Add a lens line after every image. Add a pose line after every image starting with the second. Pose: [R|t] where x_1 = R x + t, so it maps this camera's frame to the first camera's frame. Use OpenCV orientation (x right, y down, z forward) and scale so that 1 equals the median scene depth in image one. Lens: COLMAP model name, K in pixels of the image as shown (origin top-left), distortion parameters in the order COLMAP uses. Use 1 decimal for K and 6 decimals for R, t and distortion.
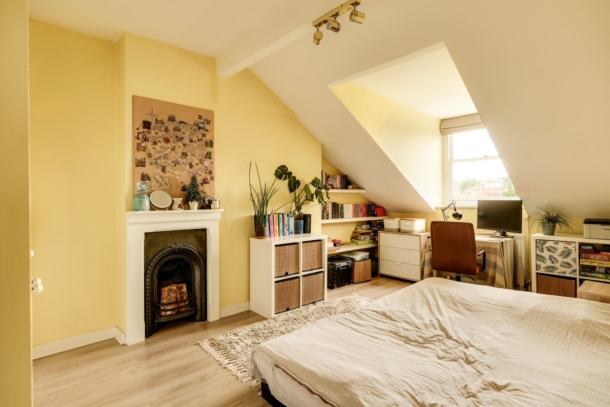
lens RADIAL K [[310.7, 0, 305.0], [0, 310.7, 203.5], [0, 0, 1]] dist [0.000970, 0.000371]
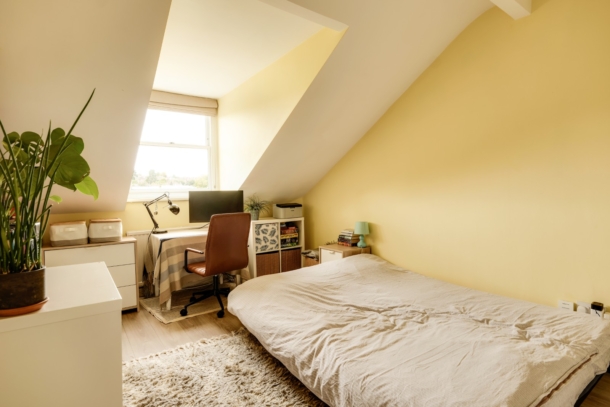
lens RADIAL K [[321.4, 0, 305.8], [0, 321.4, 206.9], [0, 0, 1]] dist [-0.002422, -0.000269]
pose [[0.099679, -0.041339, 0.994161, -0.437117], [0.031436, 0.998769, 0.038378, 0.011455], [-0.994523, 0.027427, 0.100855, 0.752416]]
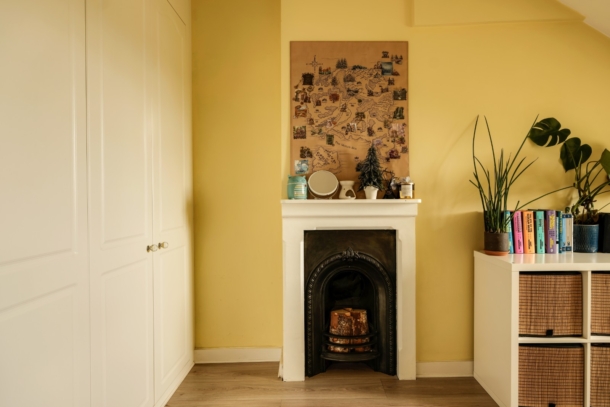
lens RADIAL K [[342.9, 0, 316.5], [0, 342.9, 201.1], [0, 0, 1]] dist [-0.002086, -0.000086]
pose [[0.747964, 0.004235, -0.663726, 0.024638], [-0.006586, 0.999978, -0.001041, 0.023764], [0.663706, 0.005150, 0.747975, 0.372259]]
